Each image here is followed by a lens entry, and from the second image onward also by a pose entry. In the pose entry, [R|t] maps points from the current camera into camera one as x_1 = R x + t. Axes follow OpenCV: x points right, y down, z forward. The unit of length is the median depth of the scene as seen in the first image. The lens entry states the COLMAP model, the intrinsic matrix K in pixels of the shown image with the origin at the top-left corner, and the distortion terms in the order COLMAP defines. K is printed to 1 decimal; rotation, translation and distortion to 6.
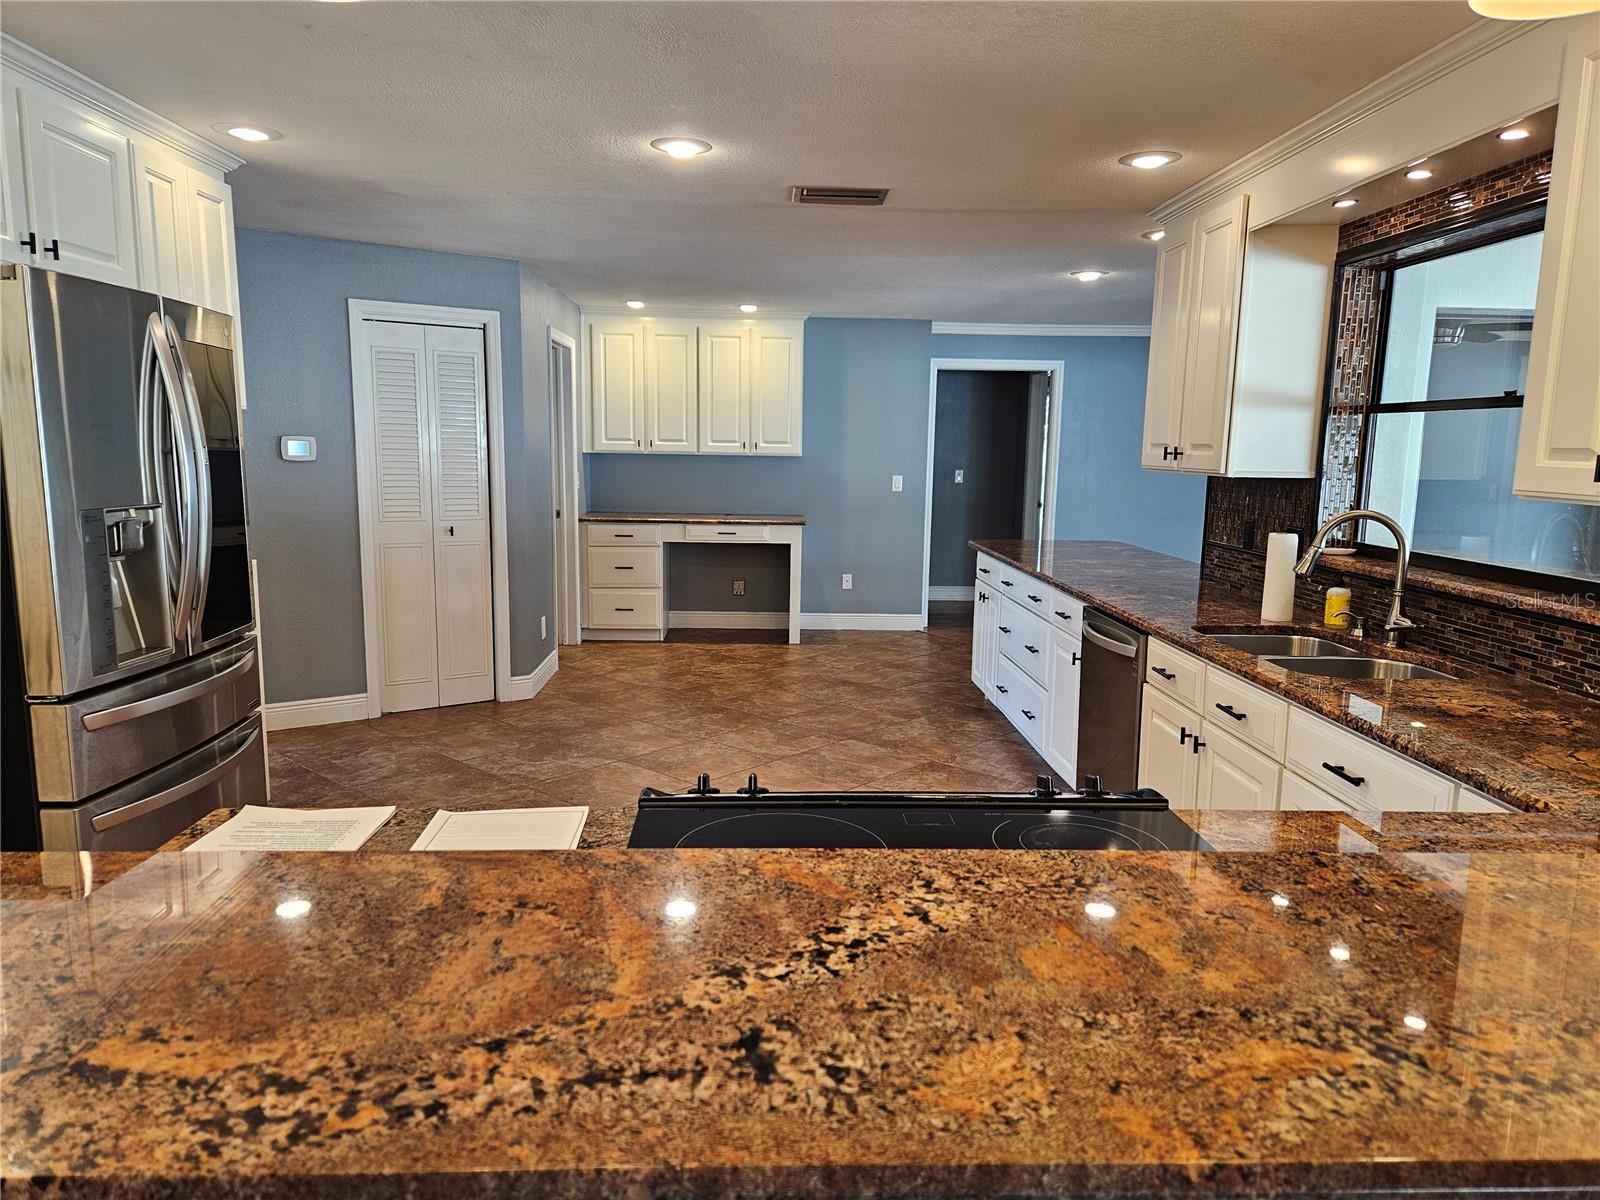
lens RADIAL K [[1060.8, 0, 800.0], [0, 1060.8, 600.0], [0, 0, 1]] dist [0.090096, -0.079748]
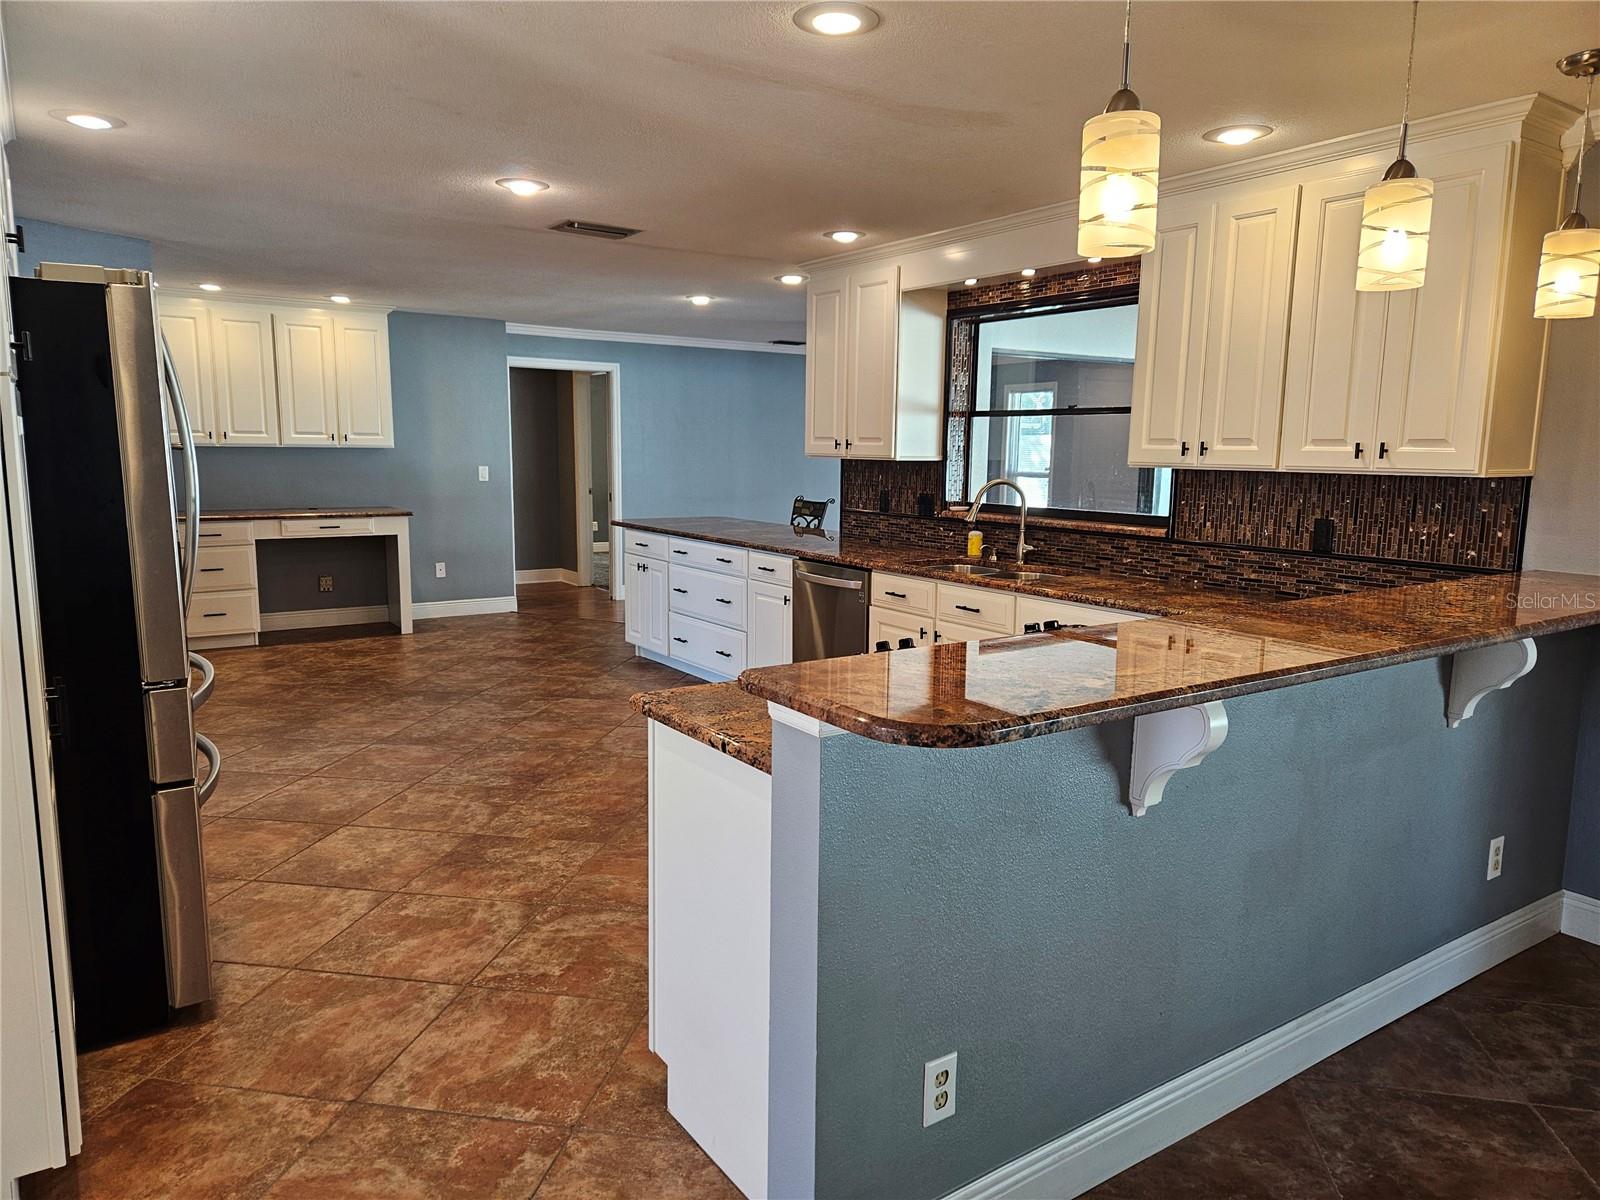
lens RADIAL K [[1060.8, 0, 800.0], [0, 1060.8, 600.0], [0, 0, 1]] dist [0.090096, -0.079748]
pose [[0.849478, -0.084523, 0.520810, -0.338289], [0.080798, 0.996282, 0.029900, 0.013715], [-0.521400, 0.016681, 0.853149, -0.106035]]
